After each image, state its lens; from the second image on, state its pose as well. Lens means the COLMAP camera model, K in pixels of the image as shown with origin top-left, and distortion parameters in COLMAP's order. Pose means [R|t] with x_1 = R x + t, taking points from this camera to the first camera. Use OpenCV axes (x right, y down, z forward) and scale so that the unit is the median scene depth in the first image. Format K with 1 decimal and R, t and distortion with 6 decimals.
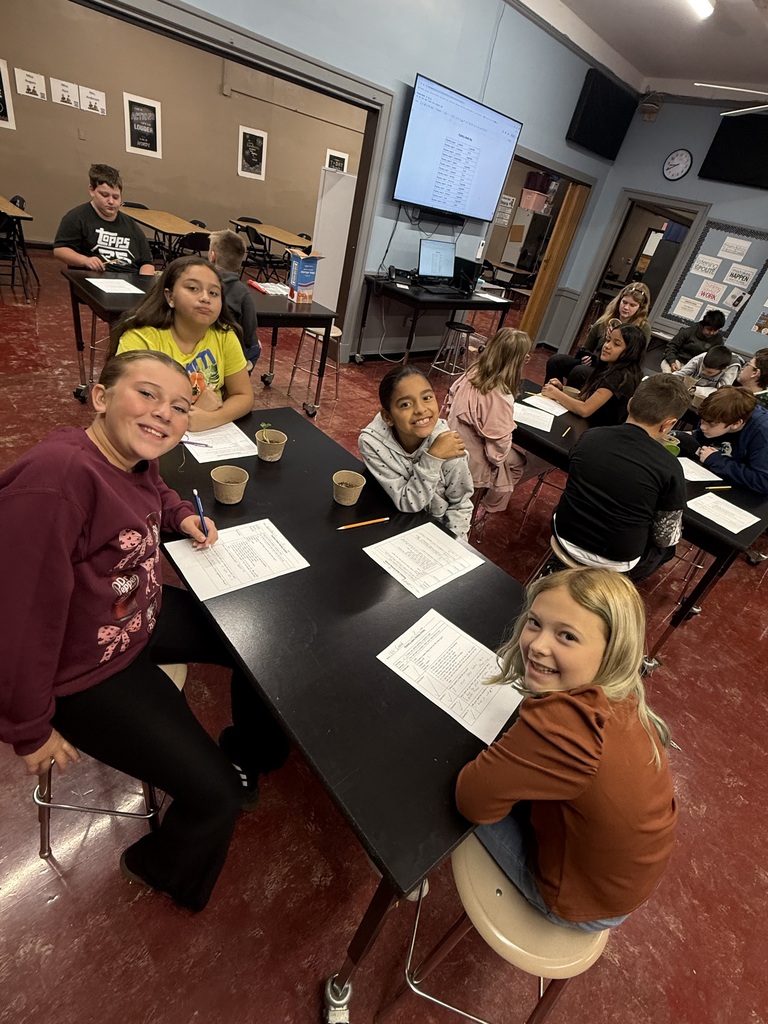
lens RADIAL K [[509.9, 0, 386.4], [0, 509.9, 509.6], [0, 0, 1]] dist [0.004266, -0.002397]
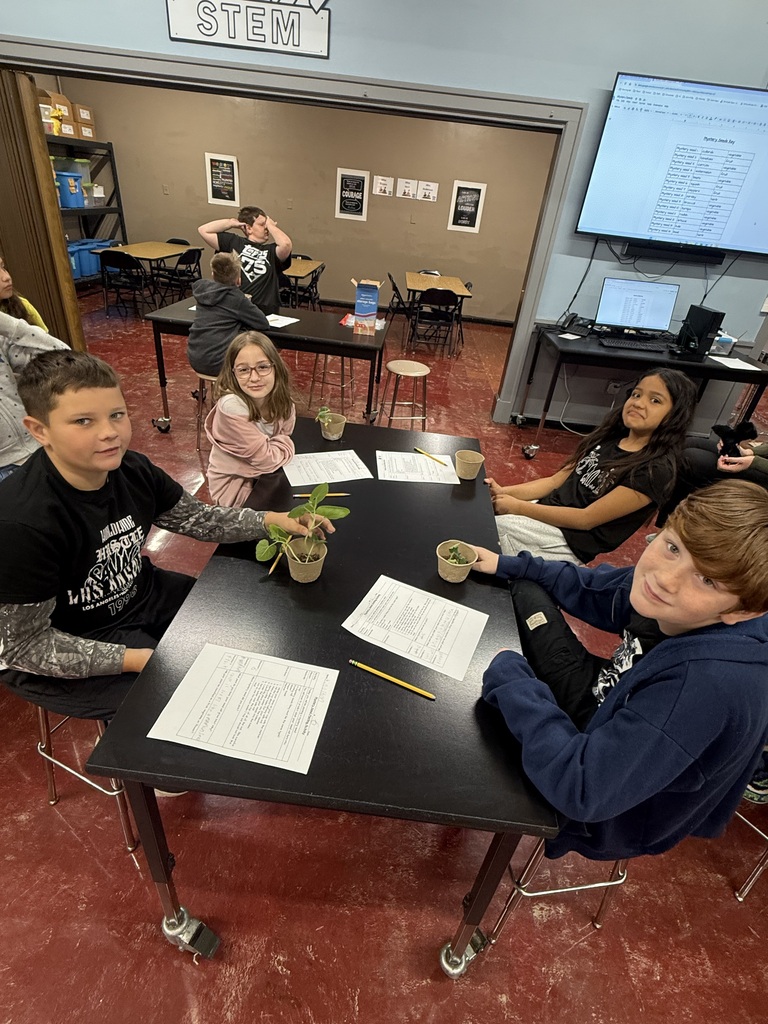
lens RADIAL K [[509.9, 0, 383.6], [0, 509.9, 510.6], [0, 0, 1]] dist [0.004266, -0.002397]
pose [[0.683890, 0.258077, -0.682415, 0.397432], [-0.355941, 0.934503, -0.003299, -0.074038], [0.636867, 0.245155, 0.730957, 0.277673]]
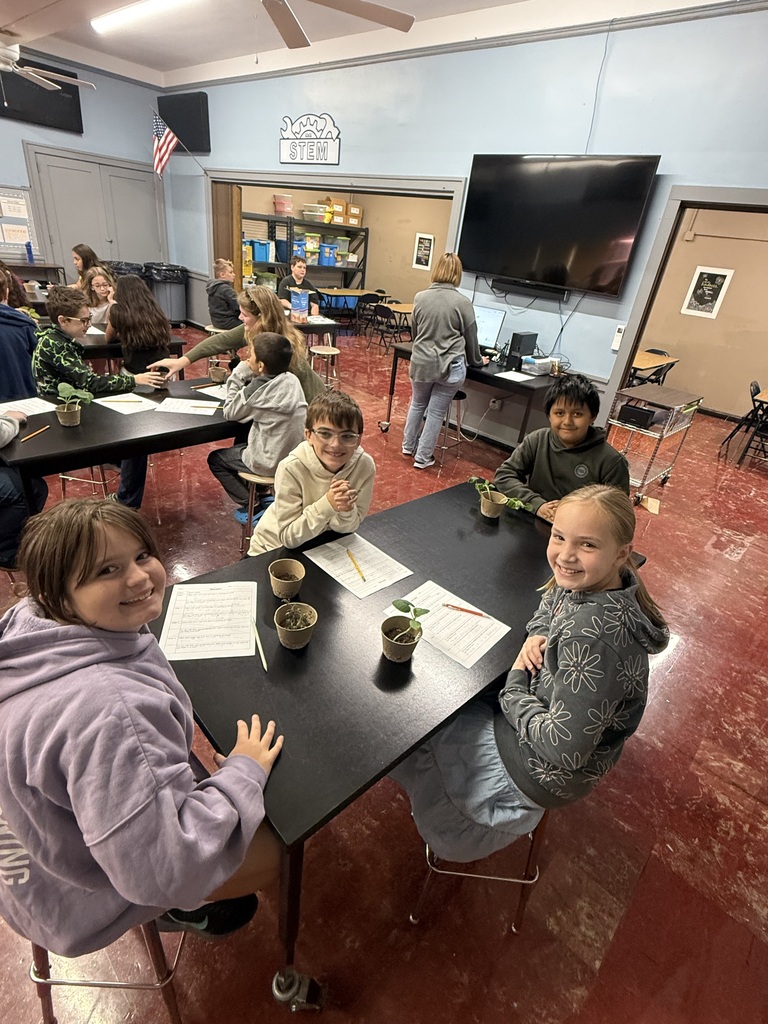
lens RADIAL K [[509.9, 0, 388.4], [0, 509.9, 518.5], [0, 0, 1]] dist [0.004266, -0.002397]
pose [[0.062117, 0.293502, -0.953938, 0.981894], [-0.626498, 0.755493, 0.191651, -0.284326], [0.776944, 0.585736, 0.230807, 0.808041]]
